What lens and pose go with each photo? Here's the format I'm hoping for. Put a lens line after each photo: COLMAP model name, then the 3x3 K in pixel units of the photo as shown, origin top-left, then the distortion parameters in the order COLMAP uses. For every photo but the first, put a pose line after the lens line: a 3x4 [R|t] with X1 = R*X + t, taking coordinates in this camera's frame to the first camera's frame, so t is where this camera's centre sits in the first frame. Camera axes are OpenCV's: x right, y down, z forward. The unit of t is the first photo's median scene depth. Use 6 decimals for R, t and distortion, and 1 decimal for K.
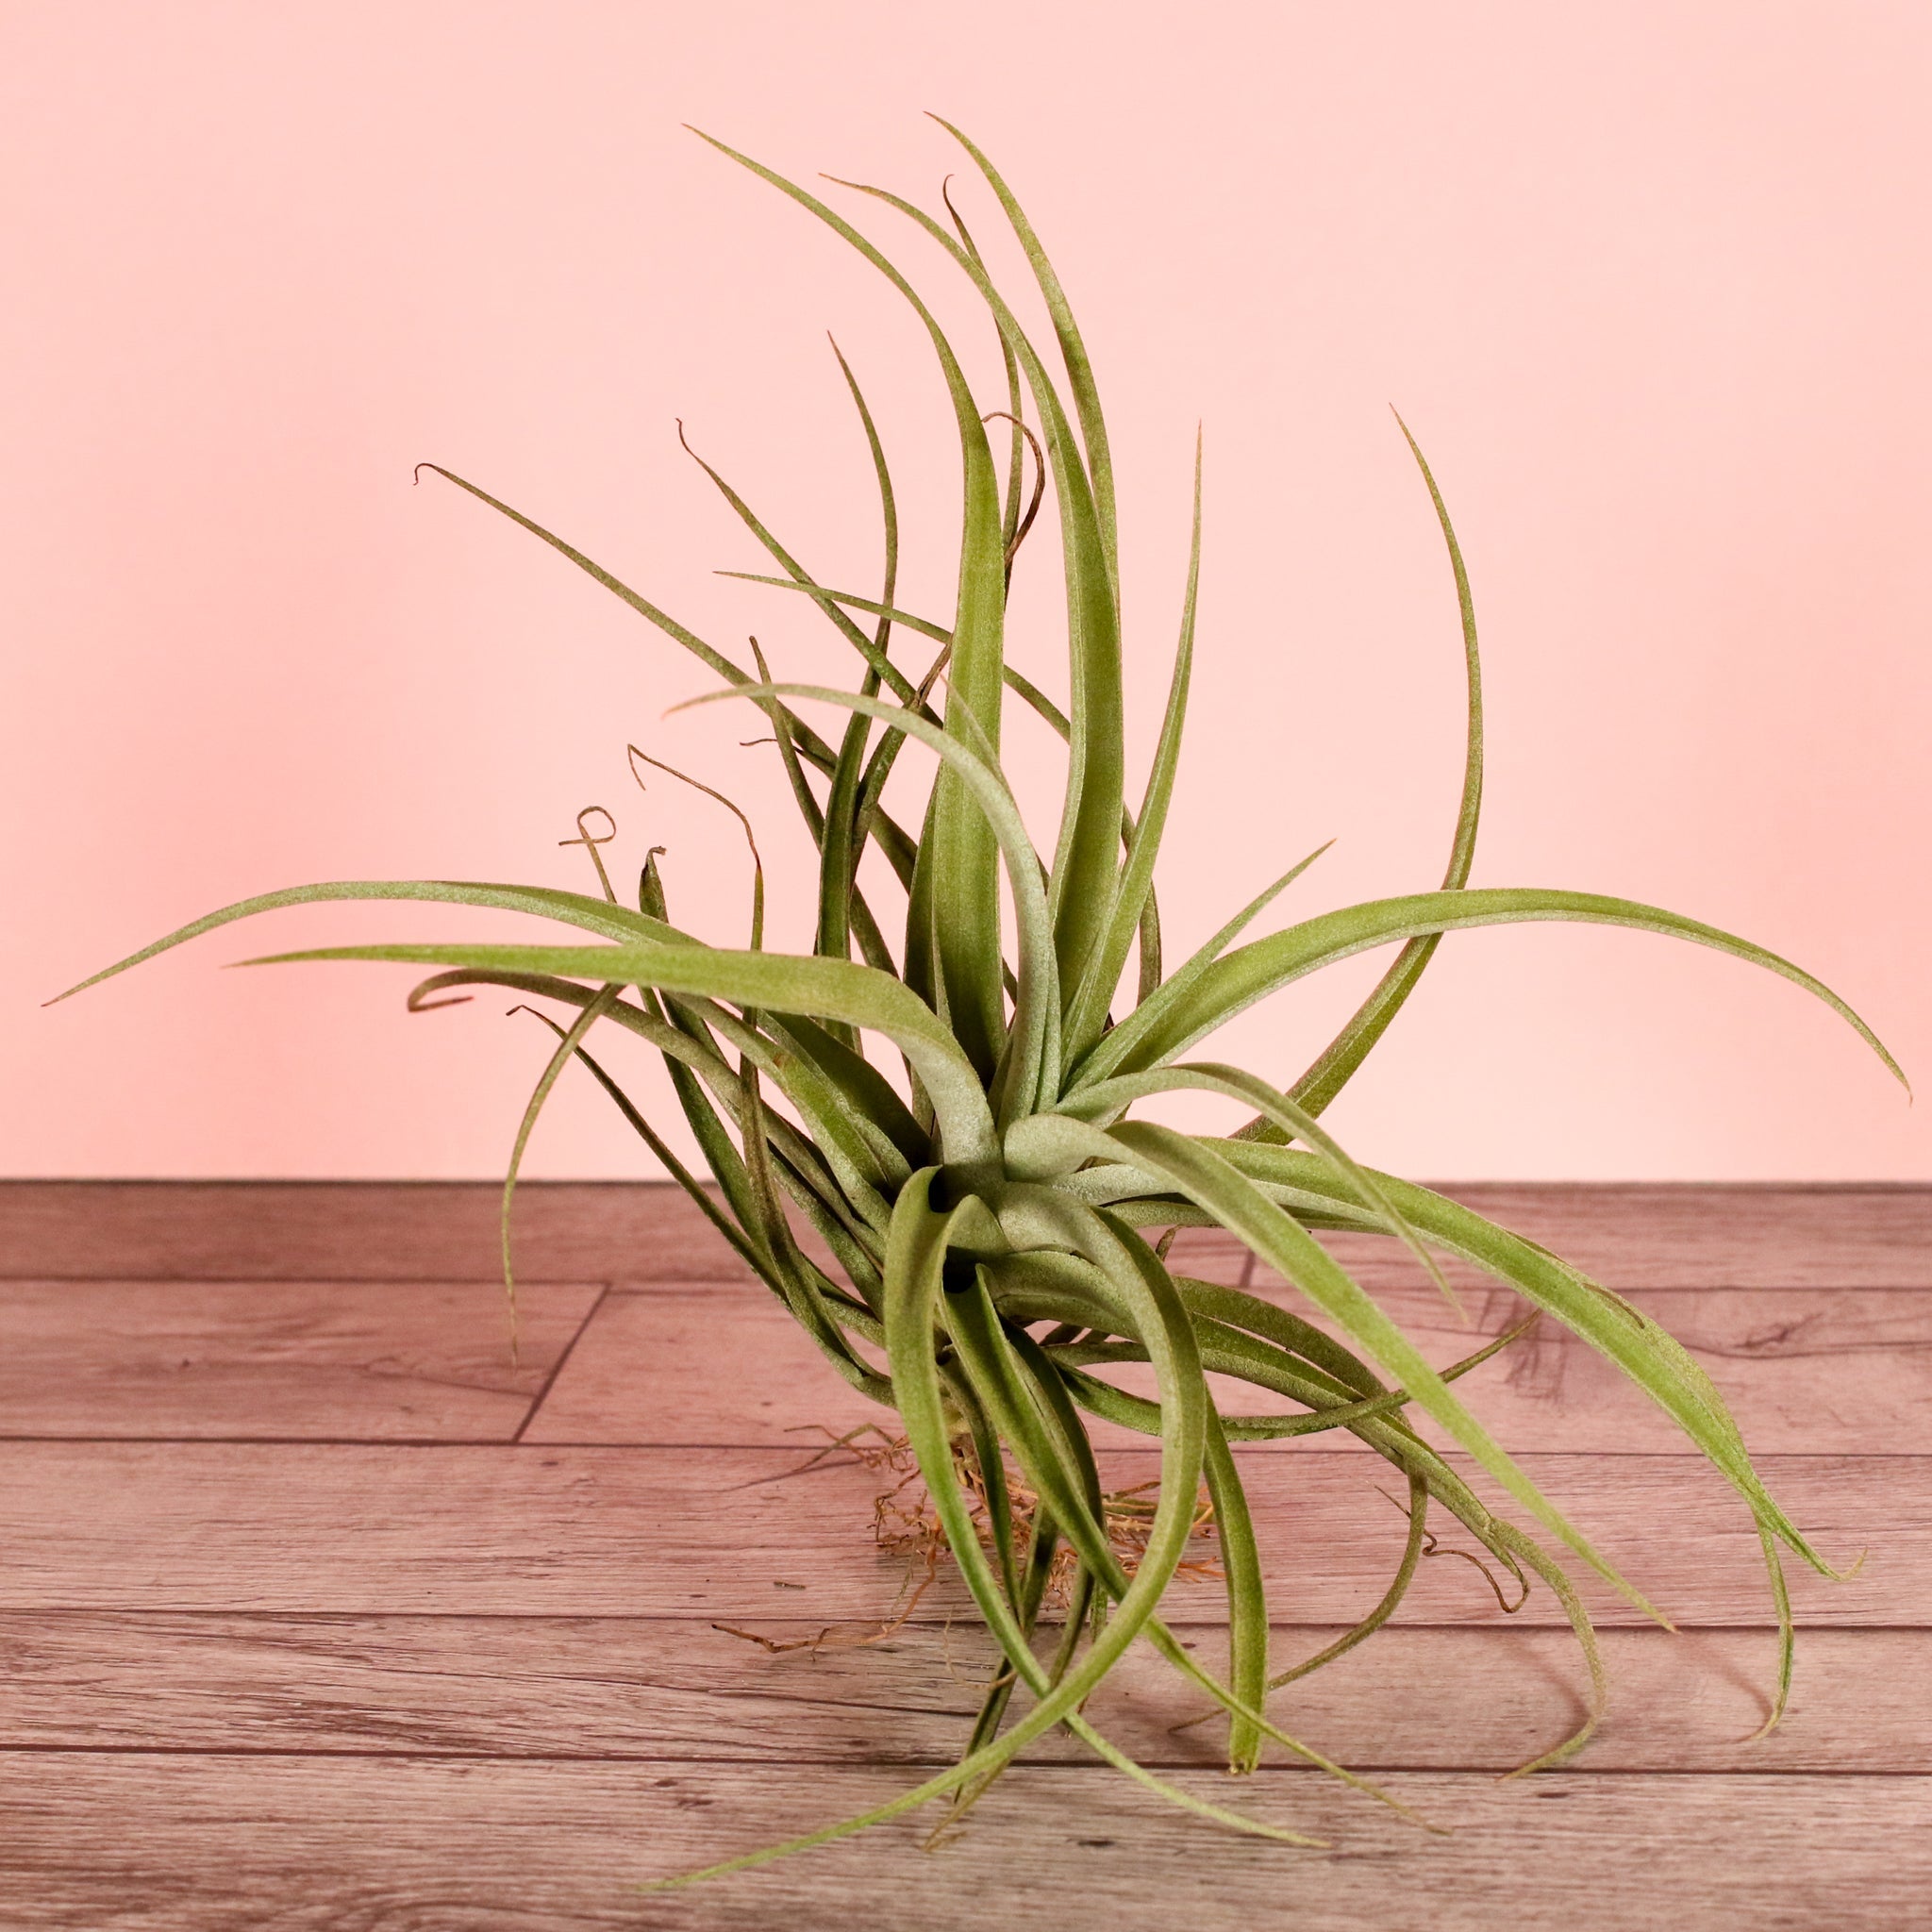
lens RADIAL K [[8031.3, 0, 966.0], [0, 8031.3, 966.0], [0, 0, 1]] dist [-0.190828, 1.325577]
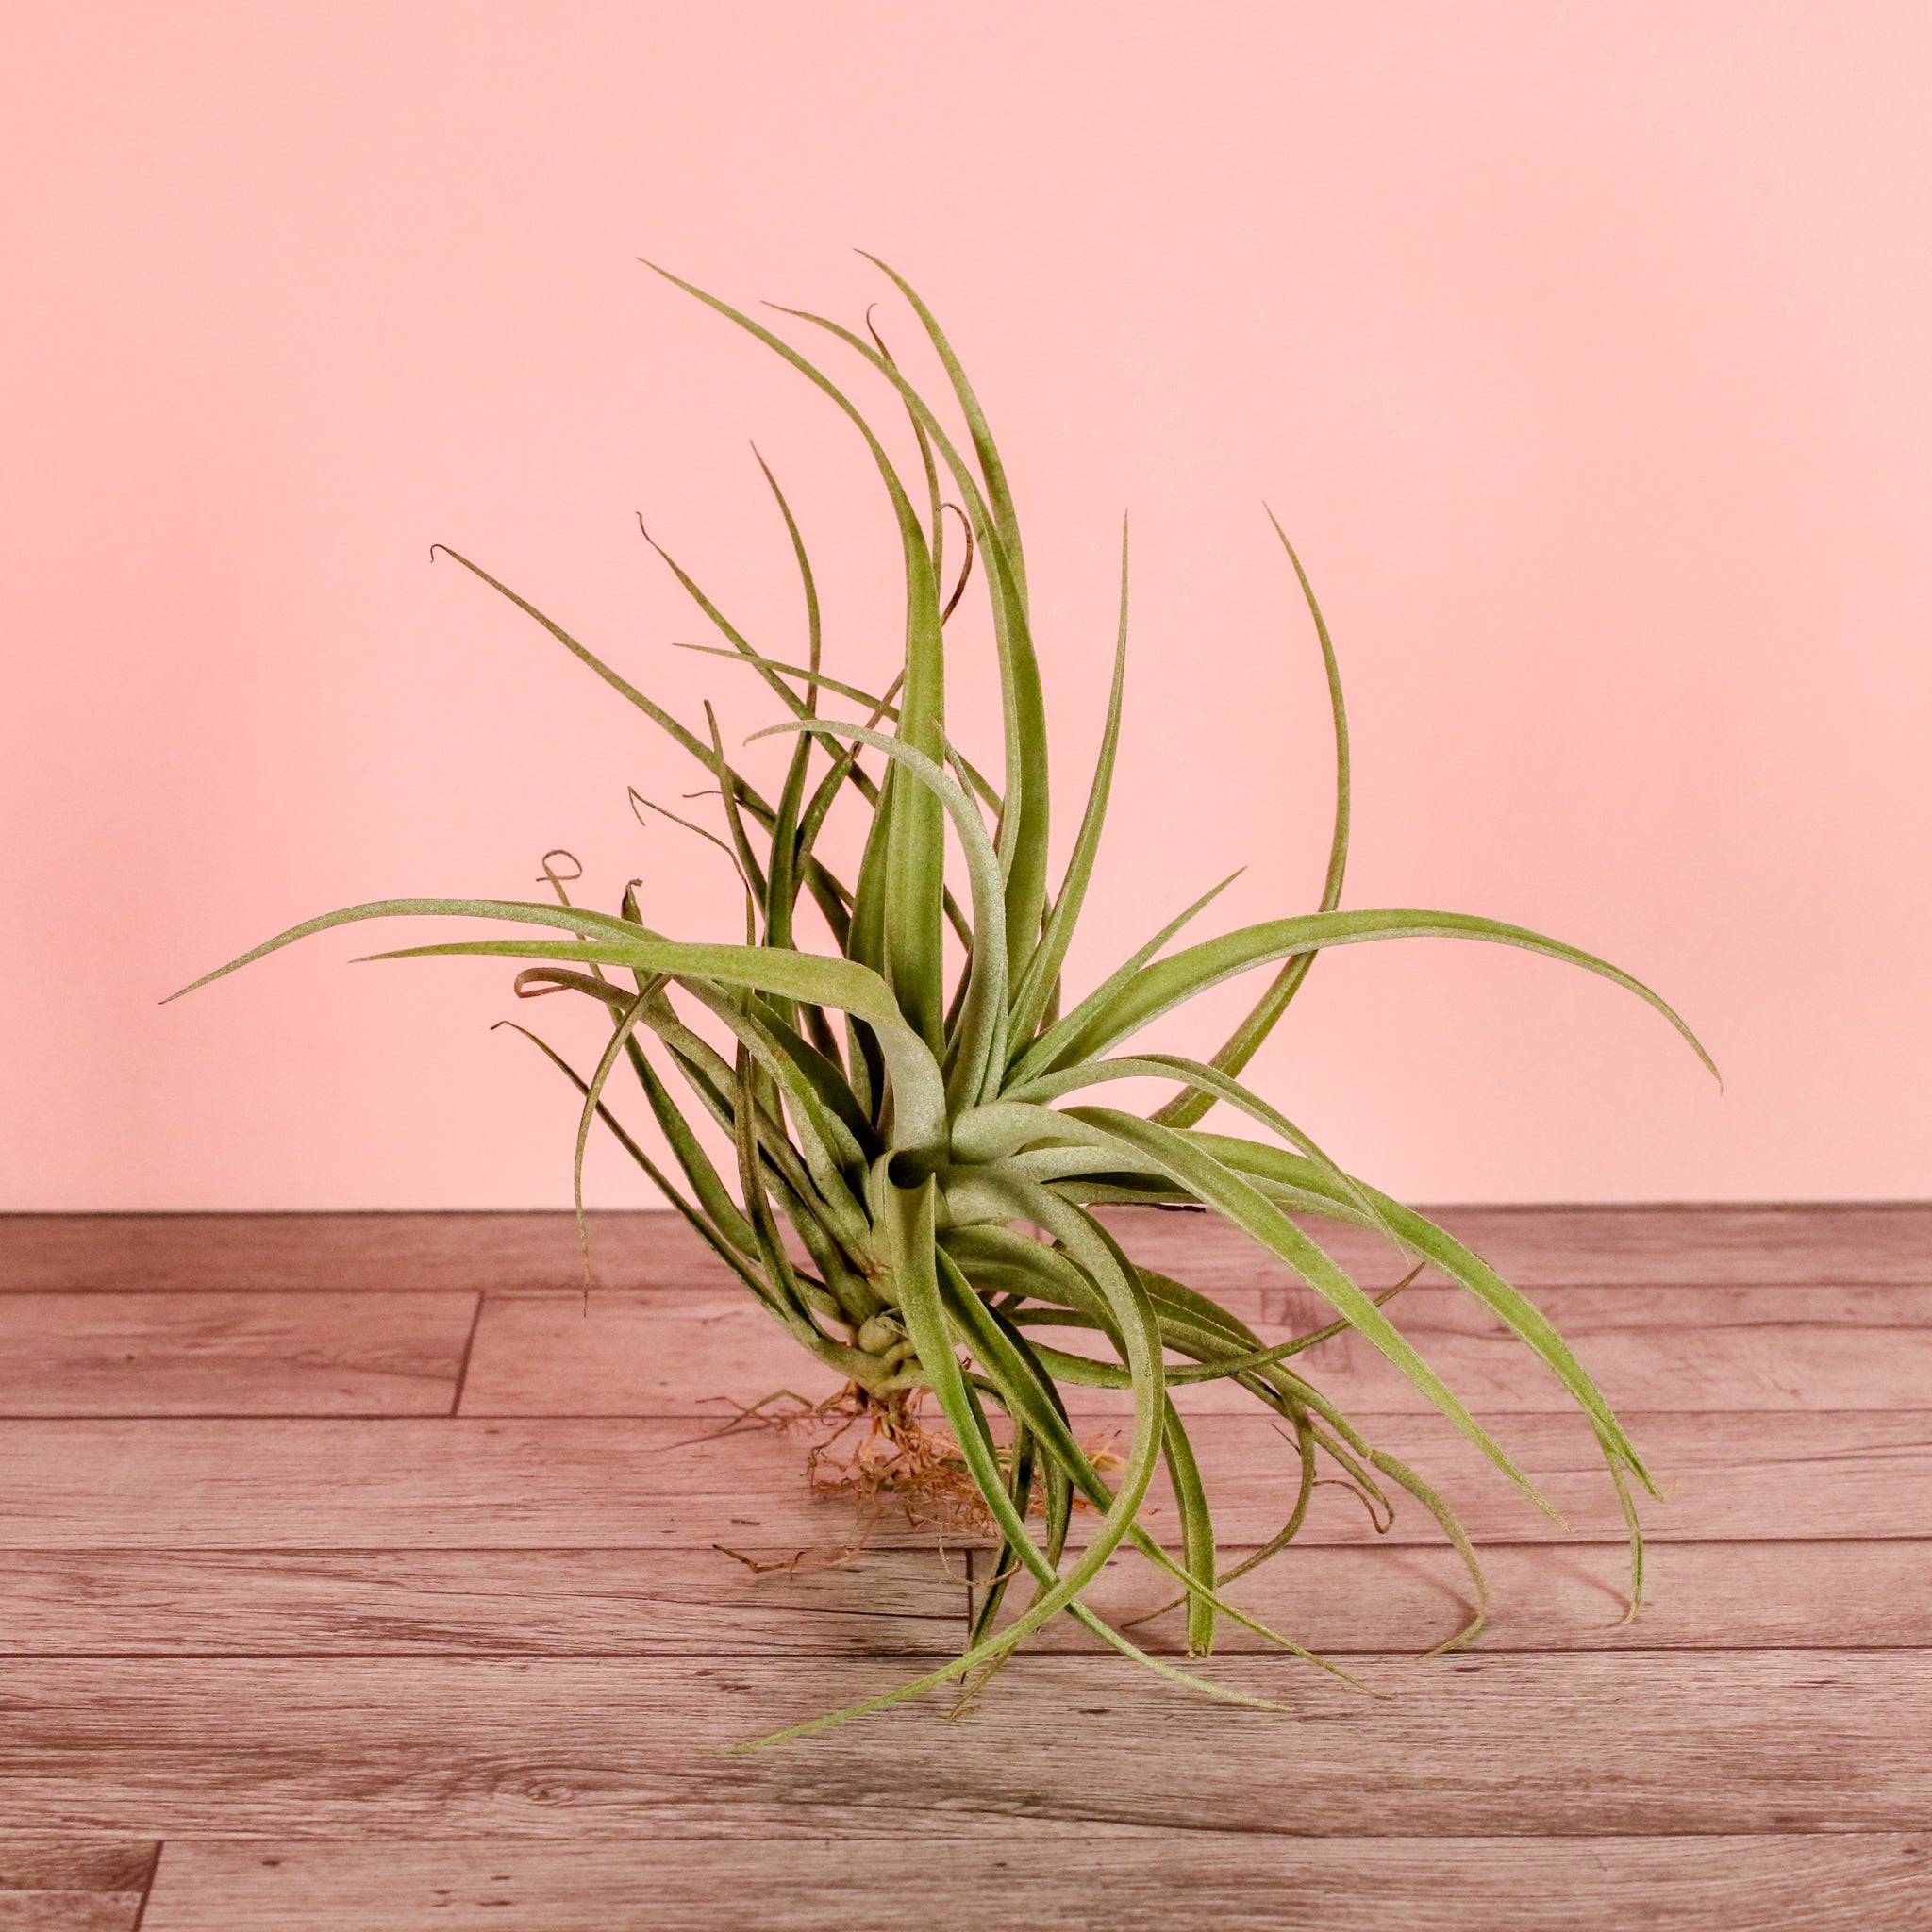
lens RADIAL K [[8031.3, 0, 966.0], [0, 8031.3, 966.0], [0, 0, 1]] dist [-0.190828, 1.325577]
pose [[0.989234, 0.001192, 0.146340, -0.163336], [0.004405, 0.999271, -0.037918, 0.042287], [-0.146278, 0.038155, 0.988507, -0.149174]]
